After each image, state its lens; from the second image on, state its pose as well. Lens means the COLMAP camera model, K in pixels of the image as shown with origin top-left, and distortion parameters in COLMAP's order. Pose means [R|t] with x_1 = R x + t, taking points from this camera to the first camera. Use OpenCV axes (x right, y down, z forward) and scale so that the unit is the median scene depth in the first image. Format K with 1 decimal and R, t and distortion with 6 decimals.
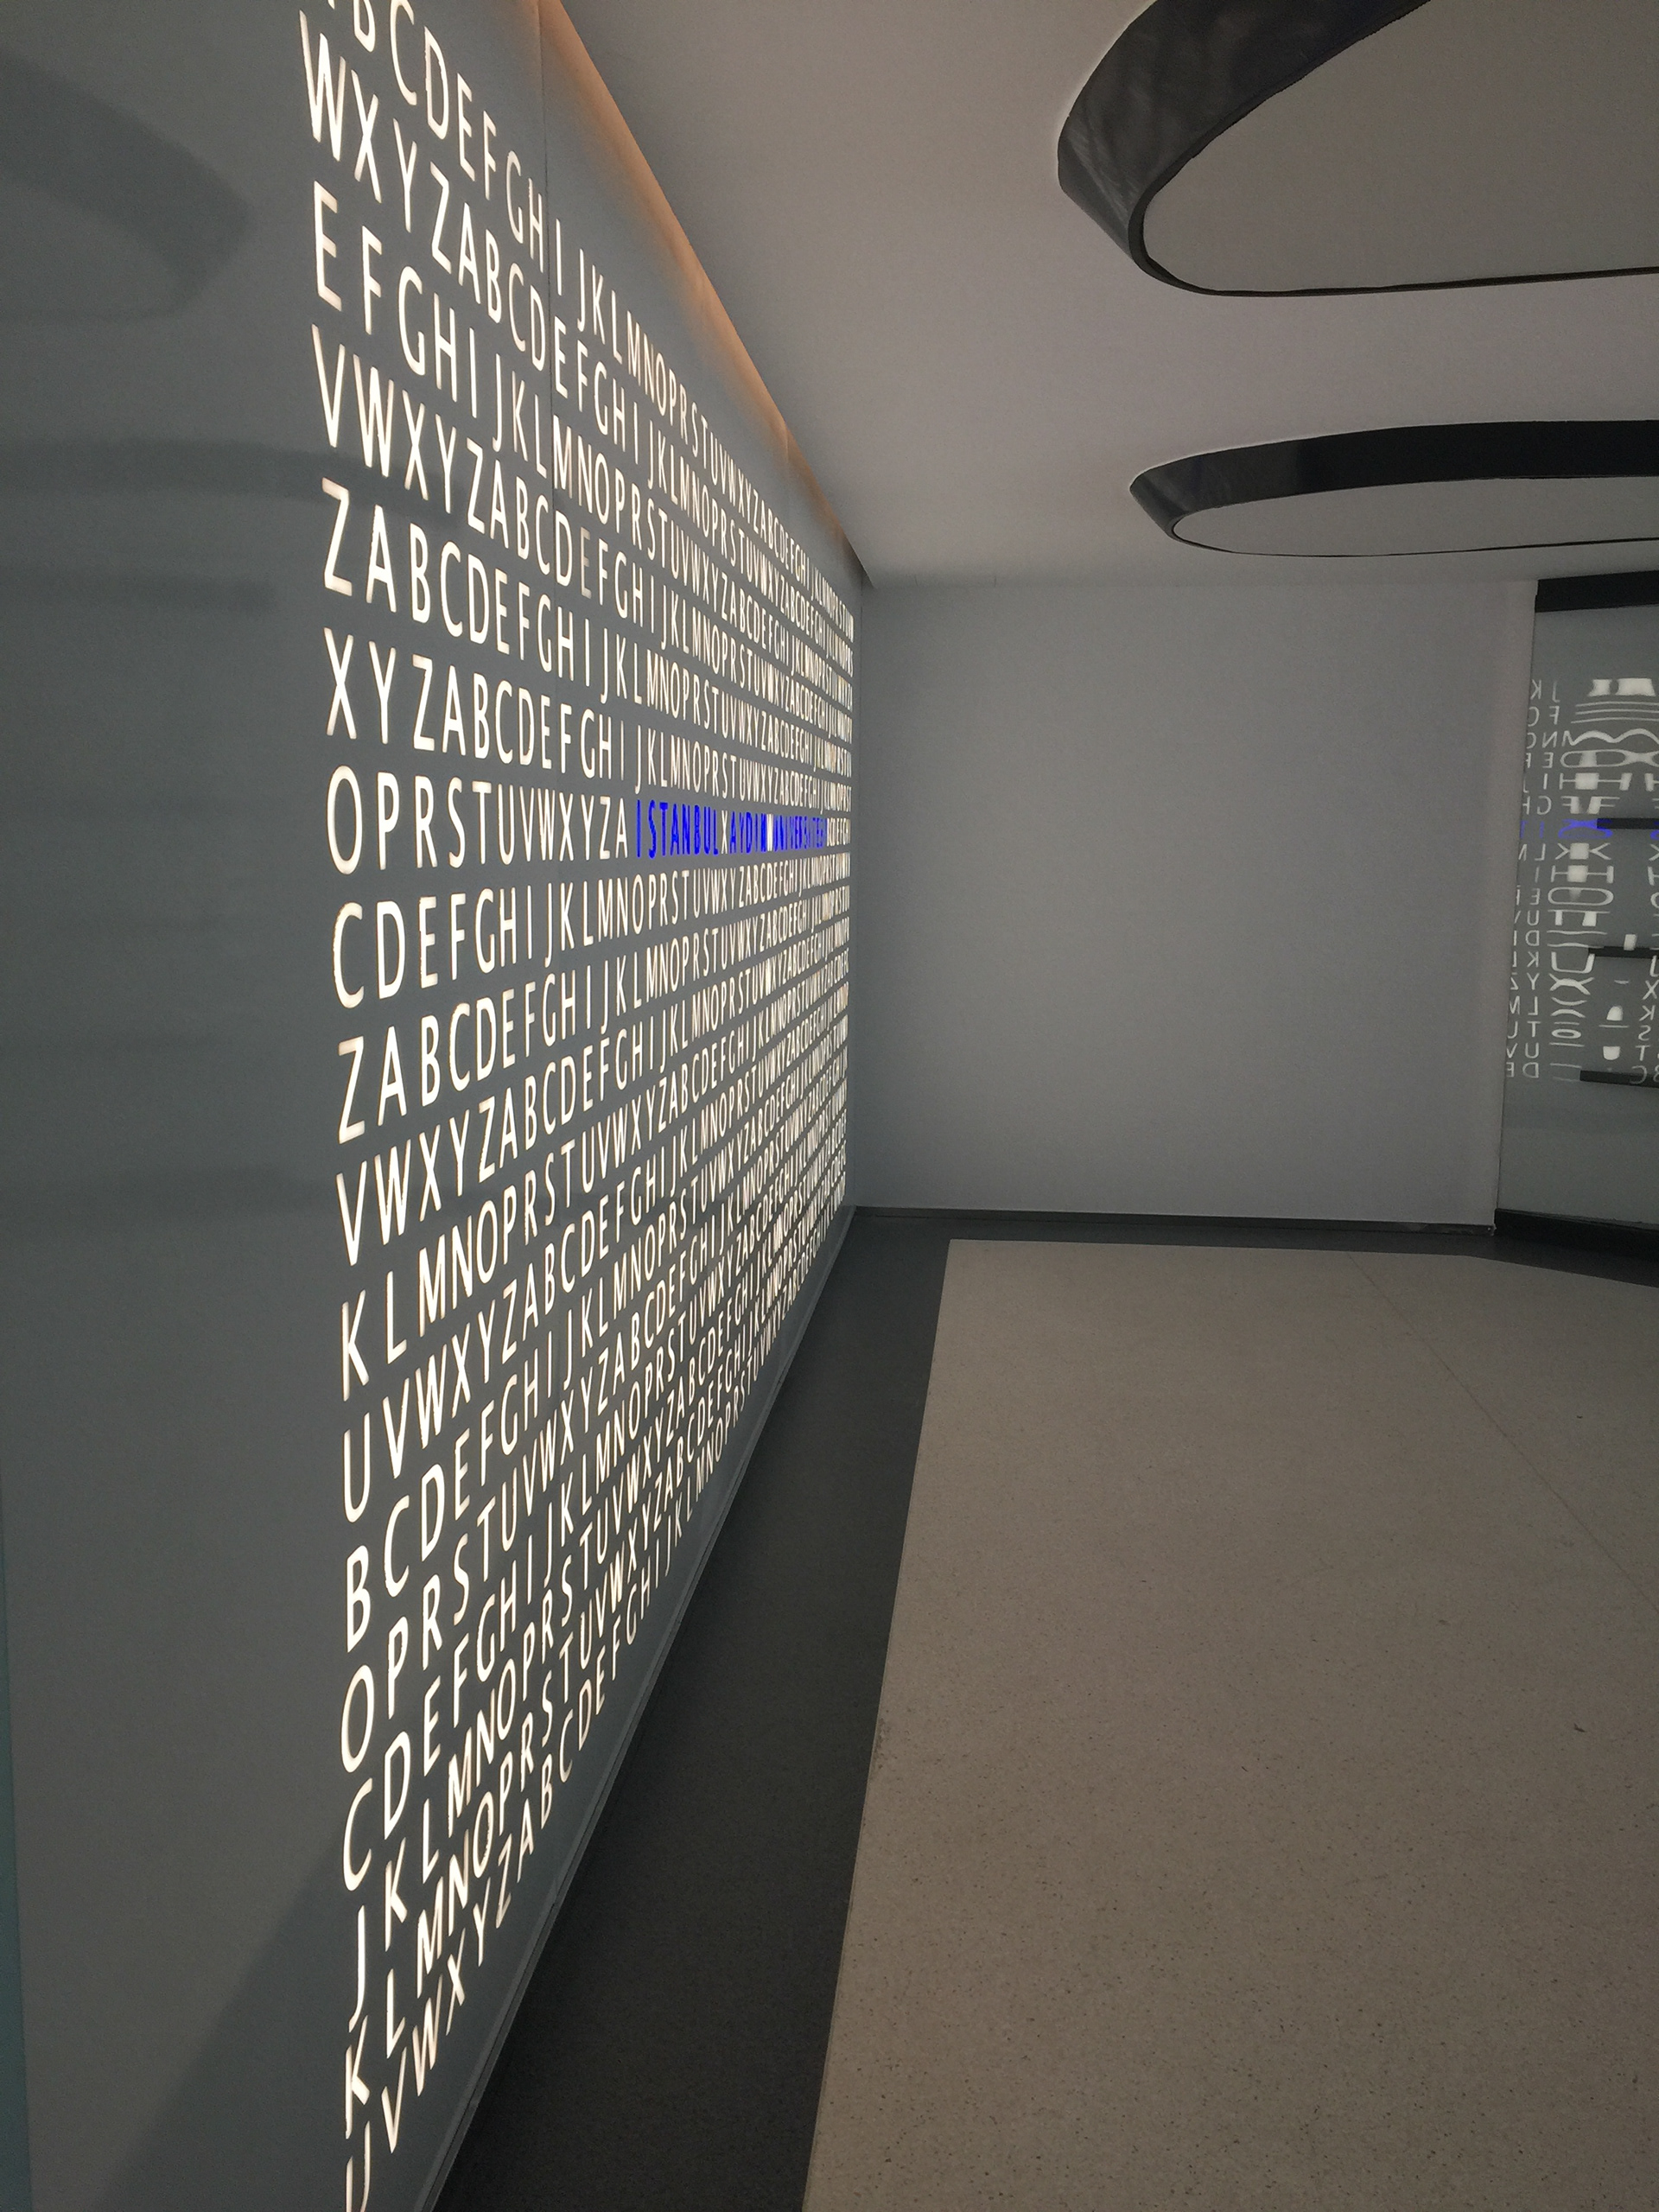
lens RADIAL K [[1834.5, 0, 833.0], [0, 1834.5, 1098.5], [0, 0, 1]] dist [0.081532, -0.094956]
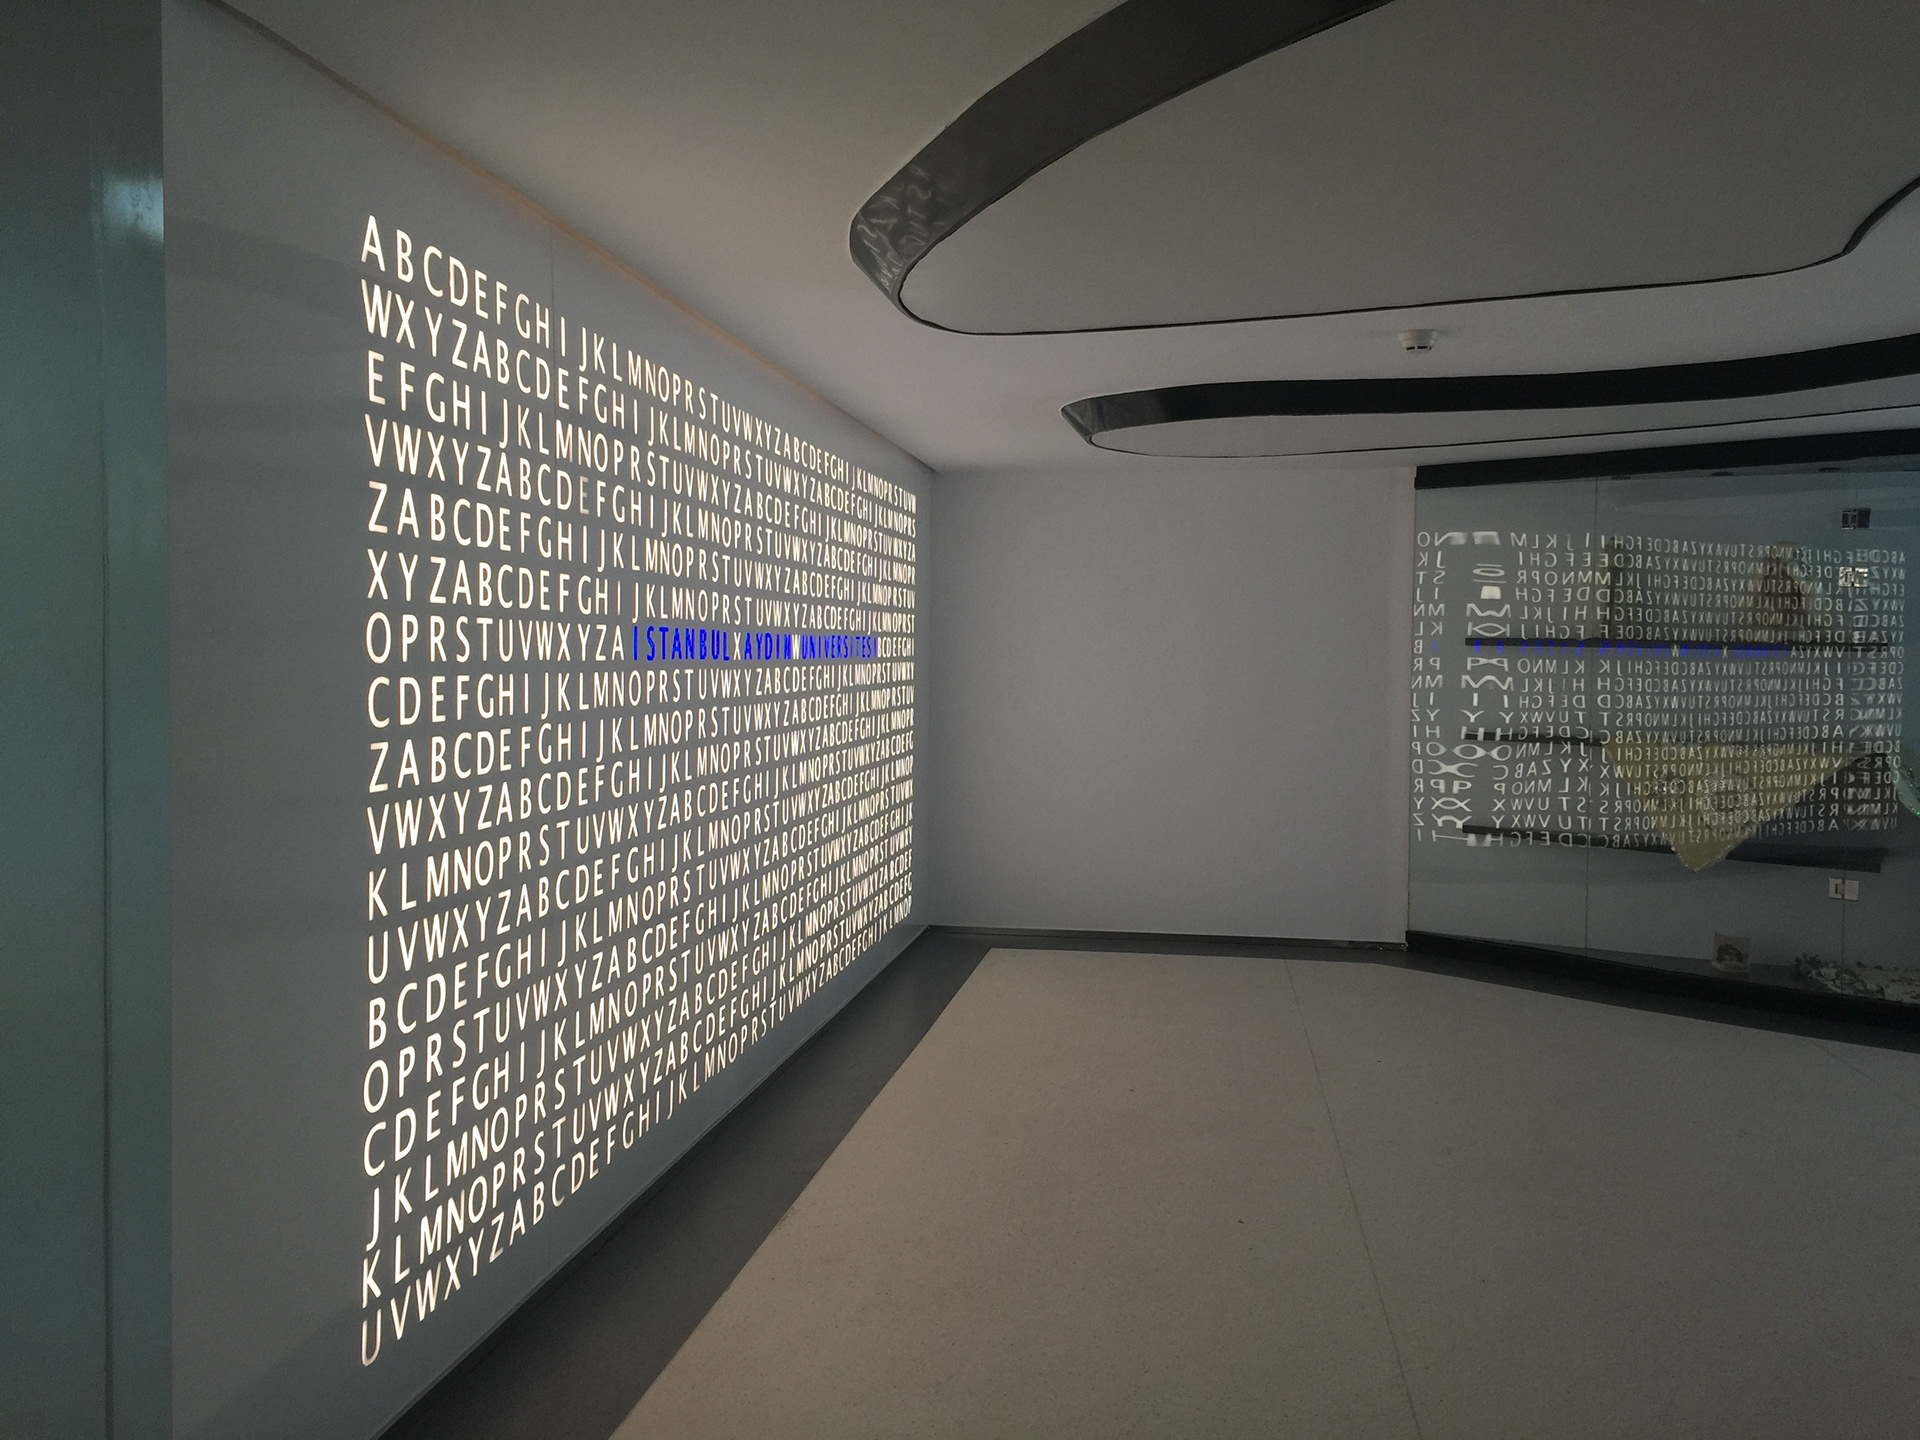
lens RADIAL K [[1592.3, 0, 969.1], [0, 1592.3, 707.0], [0, 0, 1]] dist [0.081532, -0.094956]
pose [[0.998221, -0.008392, -0.059029, 0.343788], [0.001905, 0.994027, -0.109114, 0.085716], [0.059592, 0.108807, 0.992275, -0.510901]]
